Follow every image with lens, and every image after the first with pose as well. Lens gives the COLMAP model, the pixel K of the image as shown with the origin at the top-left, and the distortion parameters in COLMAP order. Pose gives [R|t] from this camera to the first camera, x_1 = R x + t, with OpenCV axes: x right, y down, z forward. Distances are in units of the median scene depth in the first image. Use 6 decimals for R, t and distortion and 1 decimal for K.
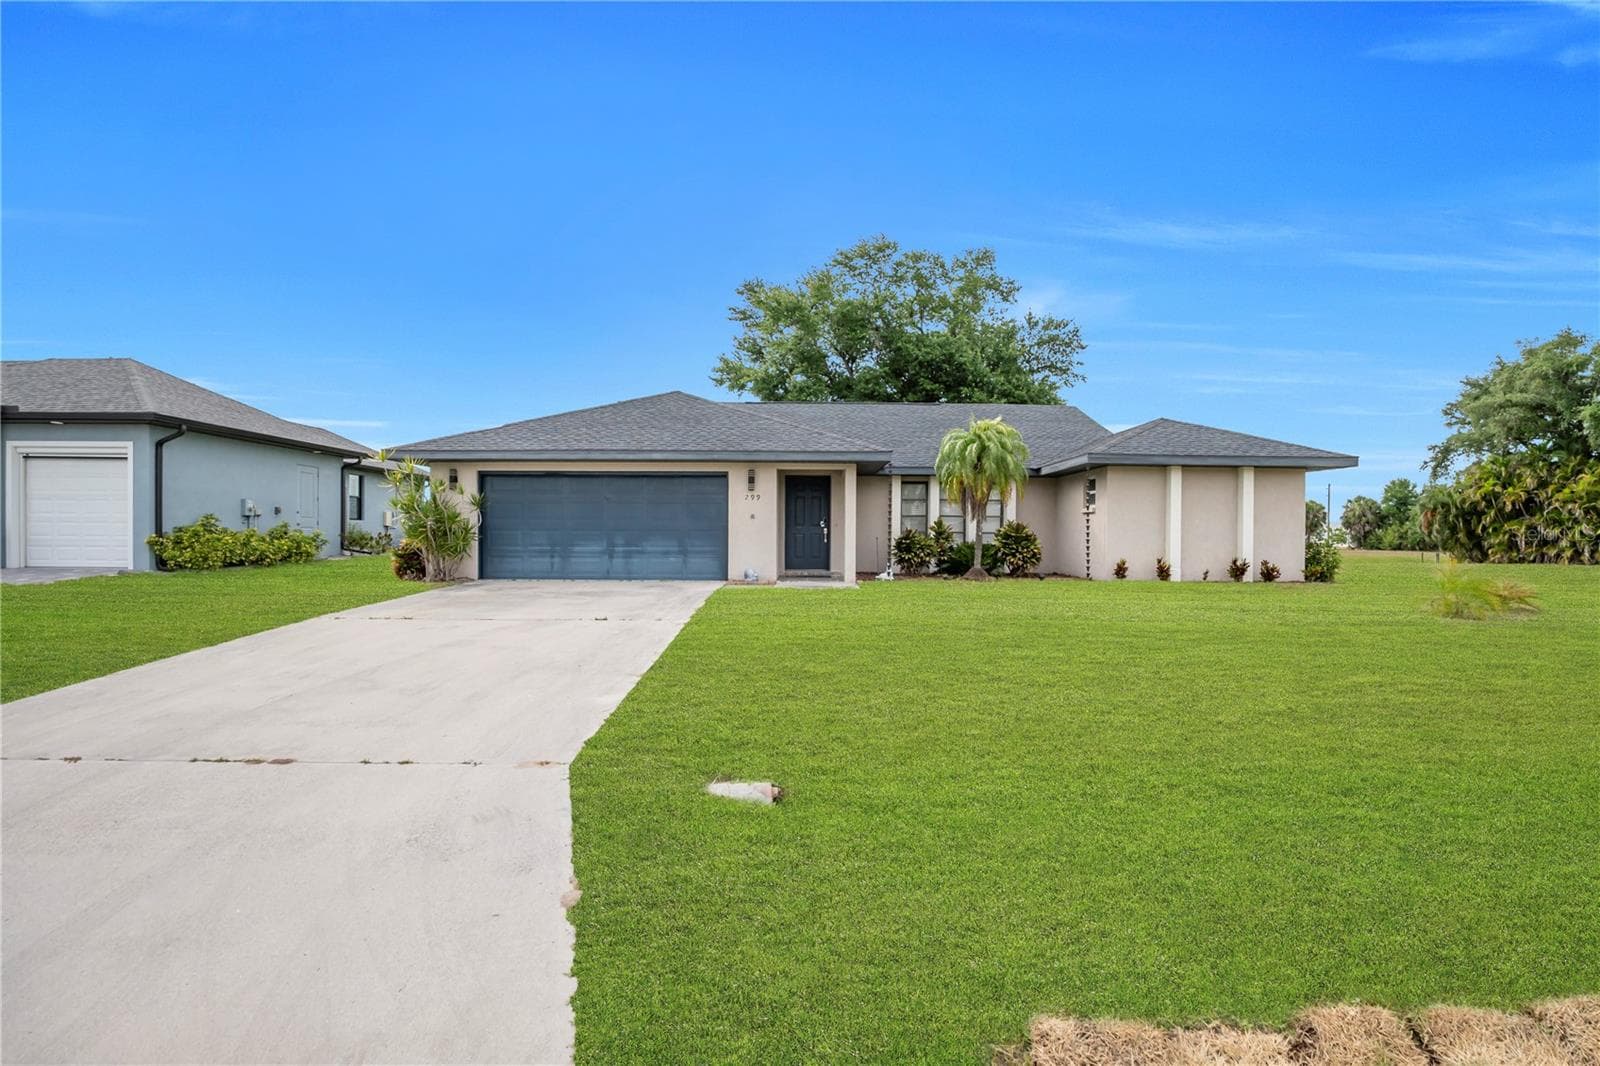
lens RADIAL K [[778.6, 0, 804.9], [0, 778.6, 547.3], [0, 0, 1]] dist [-0.042141, 0.007711]
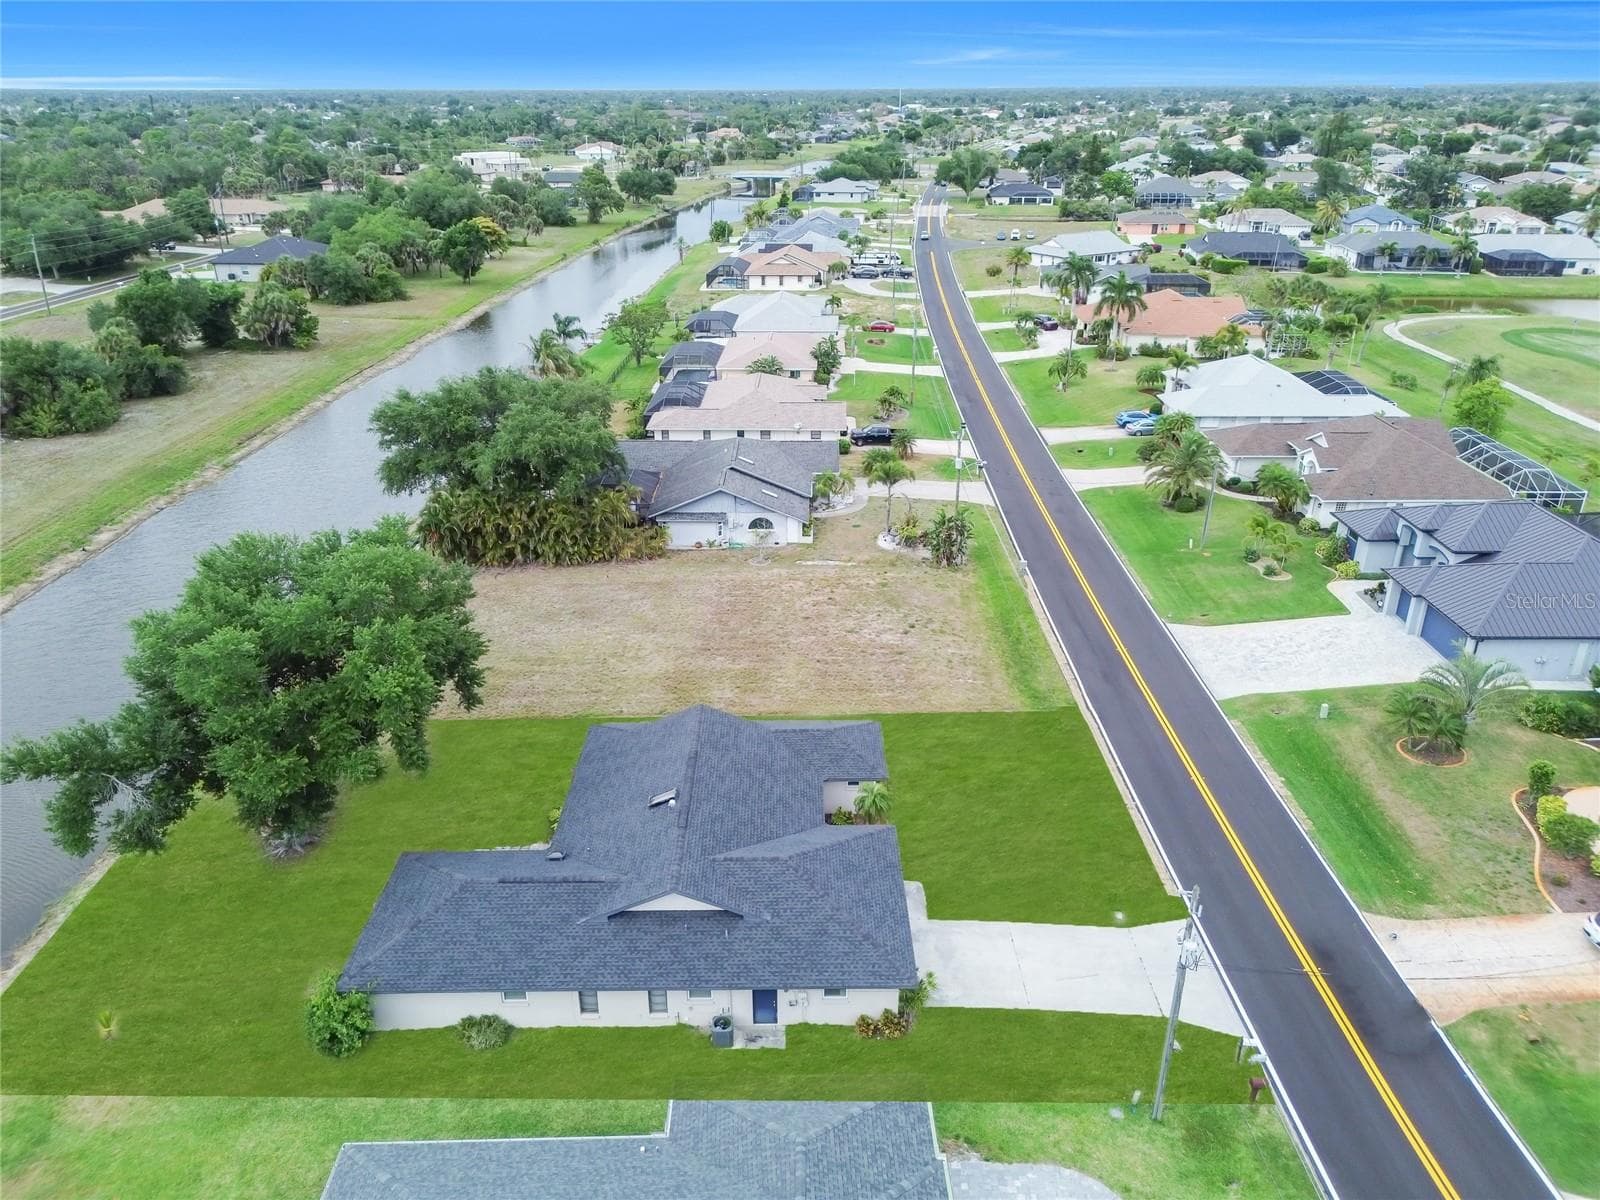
lens RADIAL K [[1125.0, 0, 798.7], [0, 1125.0, 610.7], [0, 0, 1]] dist [0.056820, -0.056515]
pose [[-0.002352, -0.428804, 0.903395, -2.503769], [0.017001, 0.903249, 0.428779, -2.024072], [-0.999853, 0.016367, 0.005165, 1.175527]]
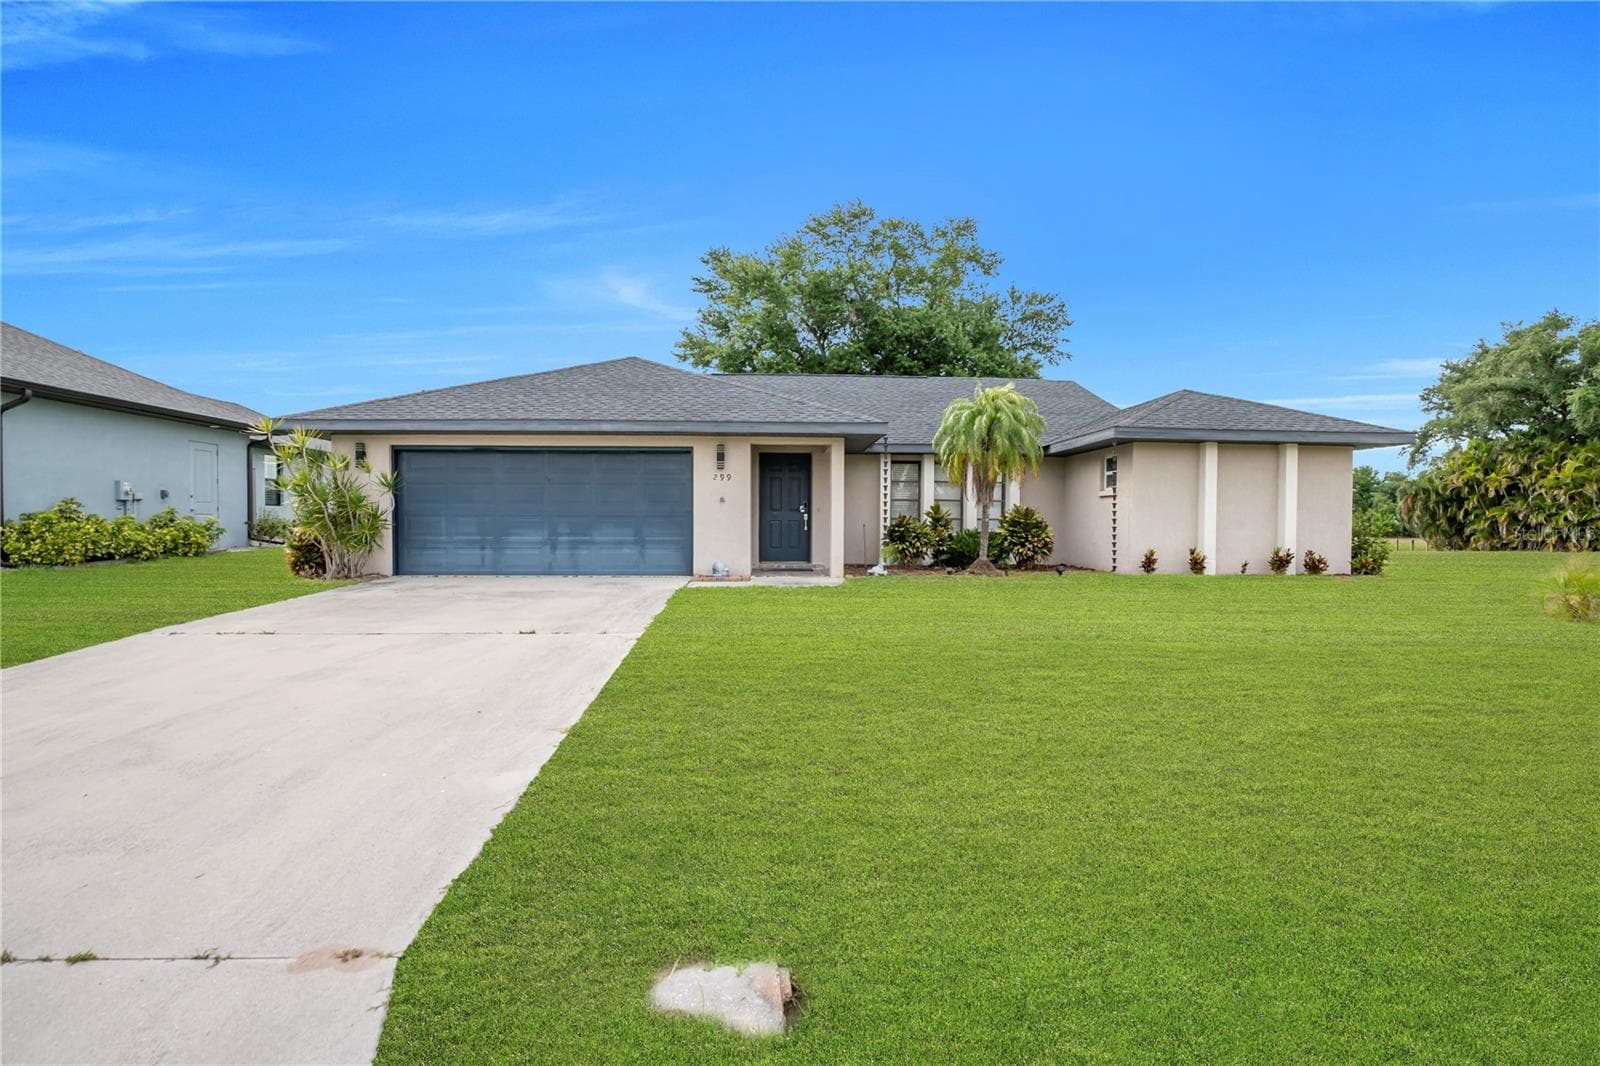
lens RADIAL K [[778.6, 0, 805.6], [0, 778.6, 547.8], [0, 0, 1]] dist [-0.042141, 0.007711]
pose [[0.998909, -0.002581, 0.046637, -0.015678], [0.001773, 0.999848, 0.017359, -0.002183], [-0.046675, -0.017258, 0.998761, 0.146549]]
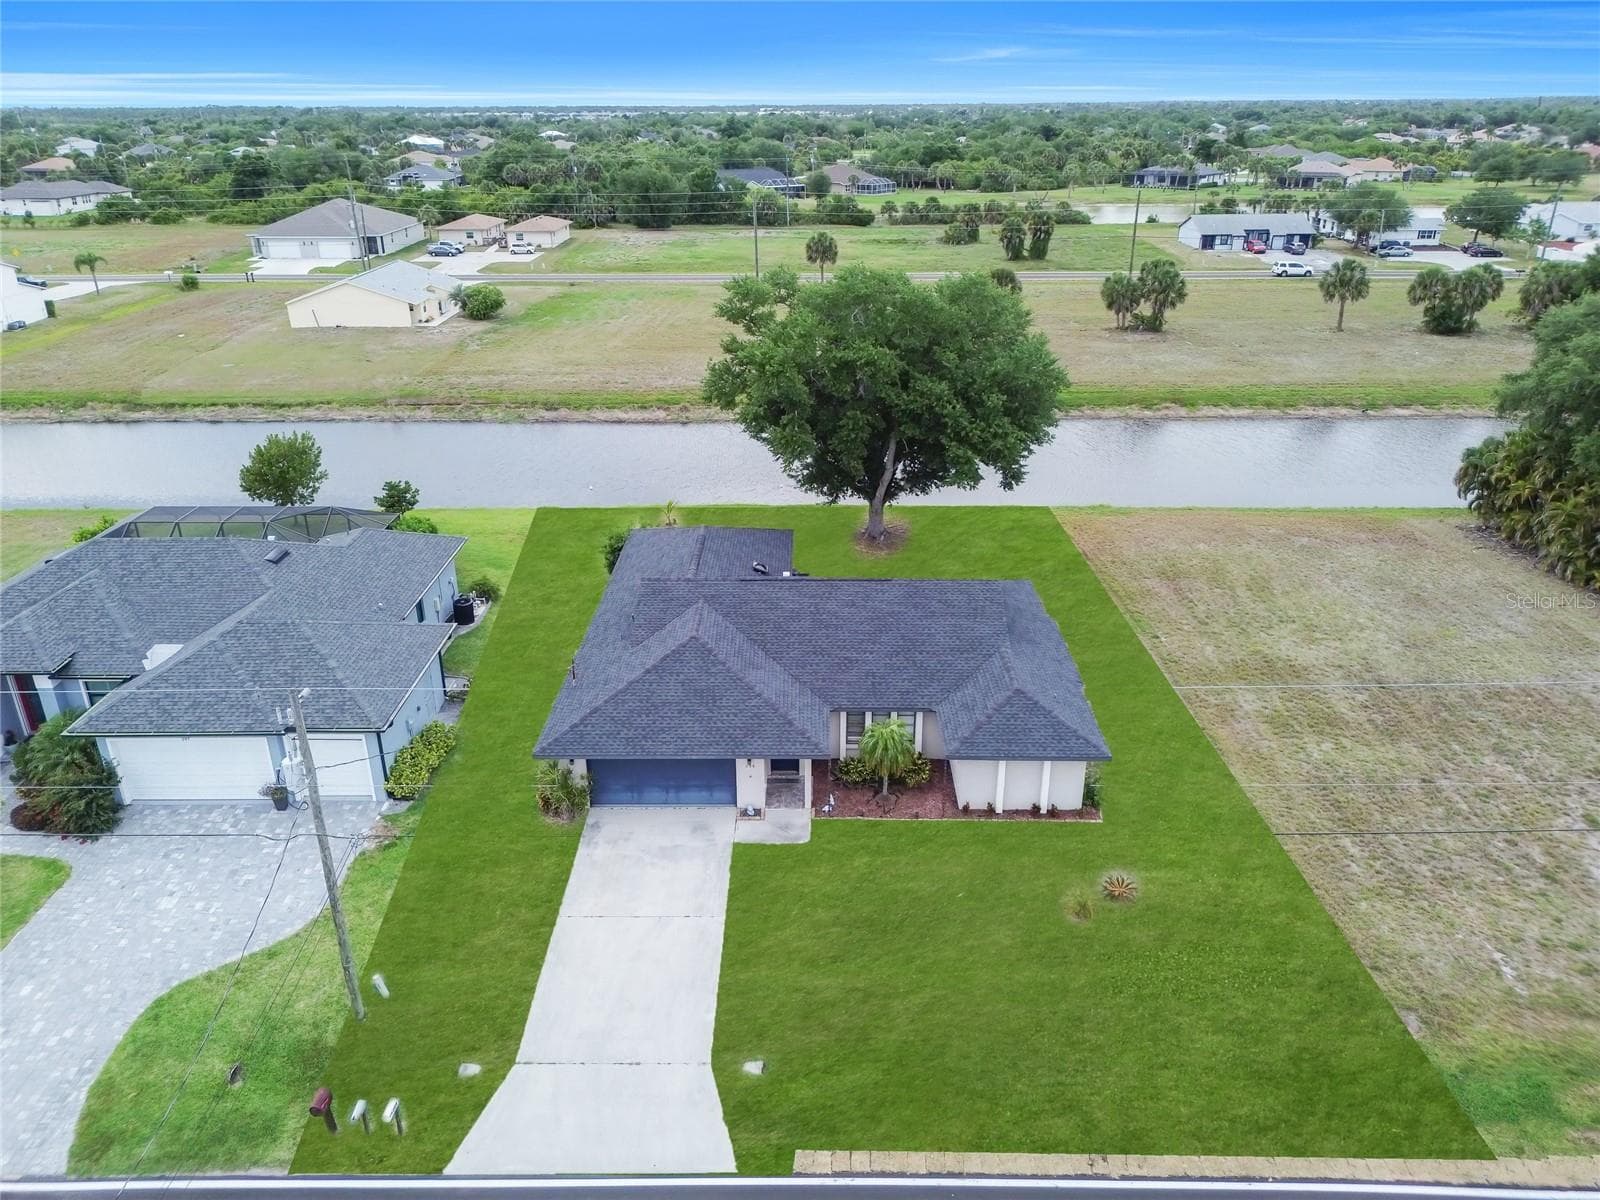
lens RADIAL K [[1125.0, 0, 794.5], [0, 1125.0, 597.9], [0, 0, 1]] dist [0.056820, -0.056515]
pose [[0.999675, -0.004499, -0.025107, 0.090161], [0.013862, 0.922099, 0.386706, -1.306474], [0.021412, -0.386928, 0.921861, -1.078570]]
